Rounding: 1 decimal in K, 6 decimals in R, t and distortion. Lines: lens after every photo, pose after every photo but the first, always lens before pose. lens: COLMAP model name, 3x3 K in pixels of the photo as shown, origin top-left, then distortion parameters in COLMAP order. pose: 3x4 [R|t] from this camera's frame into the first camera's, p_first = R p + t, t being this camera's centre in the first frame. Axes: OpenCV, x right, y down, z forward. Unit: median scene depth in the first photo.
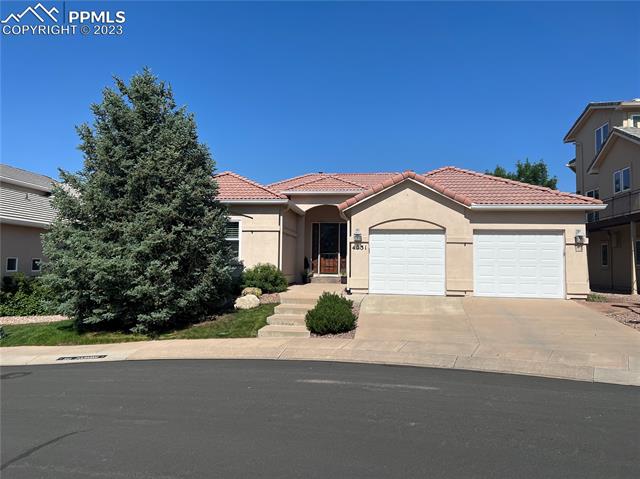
lens RADIAL K [[476.9, 0, 319.1], [0, 476.9, 238.6], [0, 0, 1]] dist [0.068580, -0.084713]
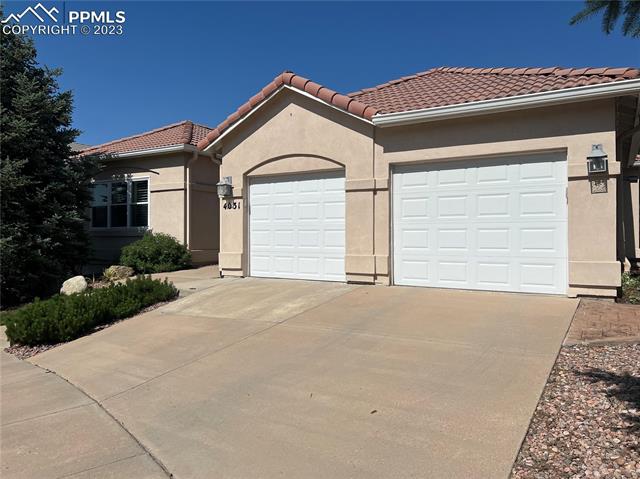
lens RADIAL K [[476.9, 0, 321.3], [0, 476.9, 240.1], [0, 0, 1]] dist [0.068580, -0.084713]
pose [[0.909214, -0.011711, -0.416164, 0.474196], [0.036419, 0.998010, 0.051482, 0.036858], [0.414732, -0.061965, 0.907831, 0.464532]]
